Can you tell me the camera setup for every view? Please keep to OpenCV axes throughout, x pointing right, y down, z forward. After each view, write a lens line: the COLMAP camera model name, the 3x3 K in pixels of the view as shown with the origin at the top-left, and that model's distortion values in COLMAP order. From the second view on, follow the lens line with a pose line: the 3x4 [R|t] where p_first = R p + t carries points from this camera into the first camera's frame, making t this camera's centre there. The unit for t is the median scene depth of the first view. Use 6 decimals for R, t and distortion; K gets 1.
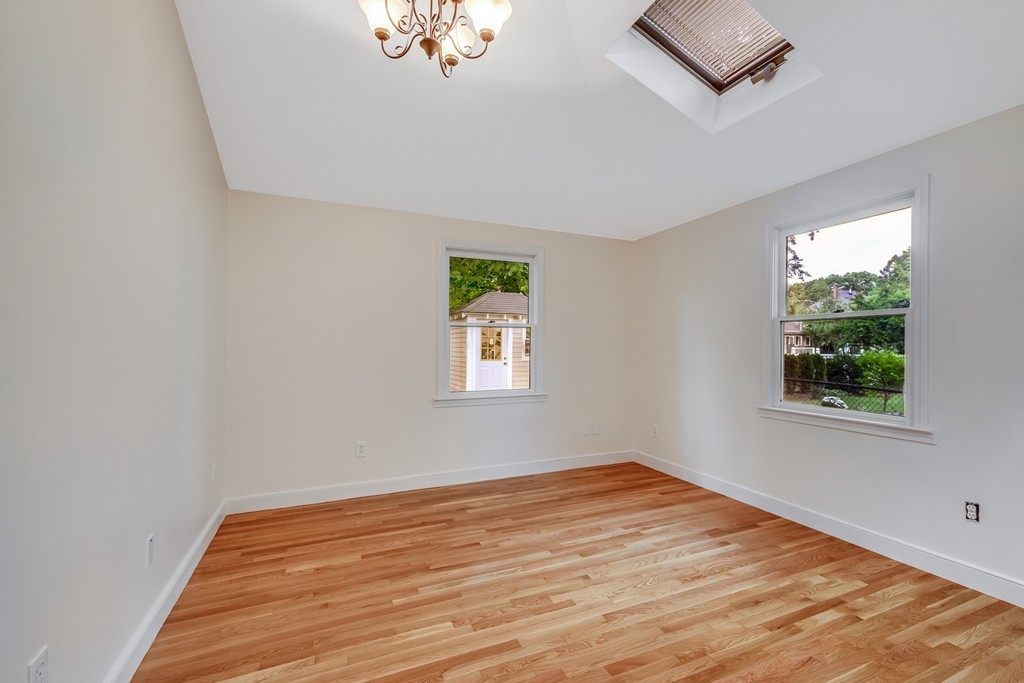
lens RADIAL K [[463.5, 0, 538.9], [0, 463.5, 354.6], [0, 0, 1]] dist [0.013285, -0.000070]
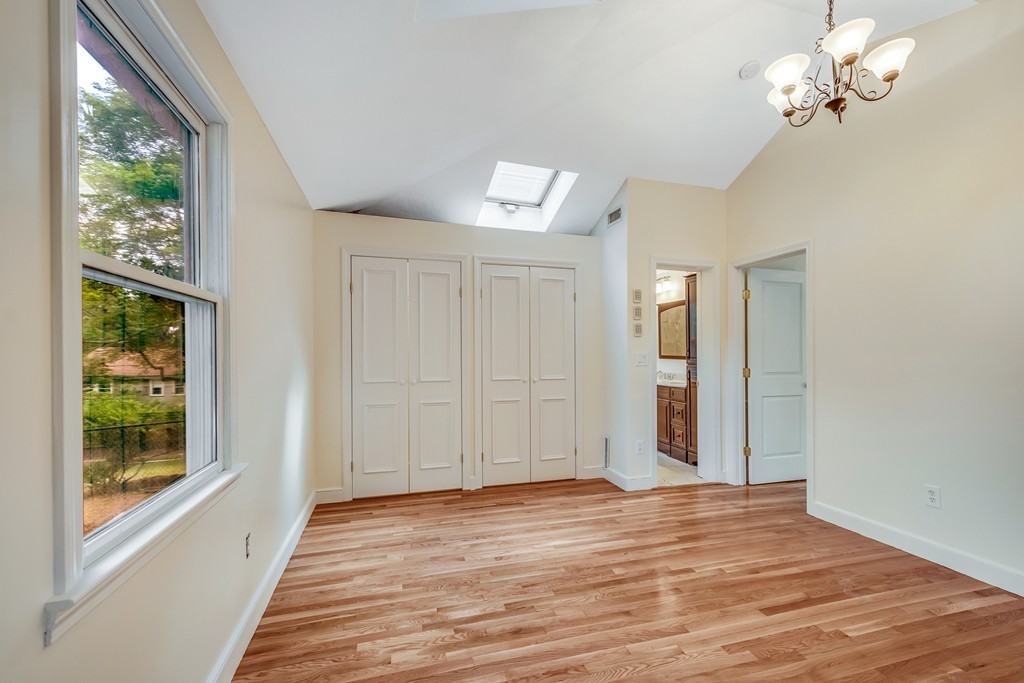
lens RADIAL K [[463.5, 0, 538.9], [0, 463.5, 354.6], [0, 0, 1]] dist [0.013285, -0.000070]
pose [[-0.991927, -0.001494, 0.126802, 0.314054], [0.002194, 0.999579, 0.028934, -0.042235], [-0.126792, 0.028978, -0.991506, 1.923907]]
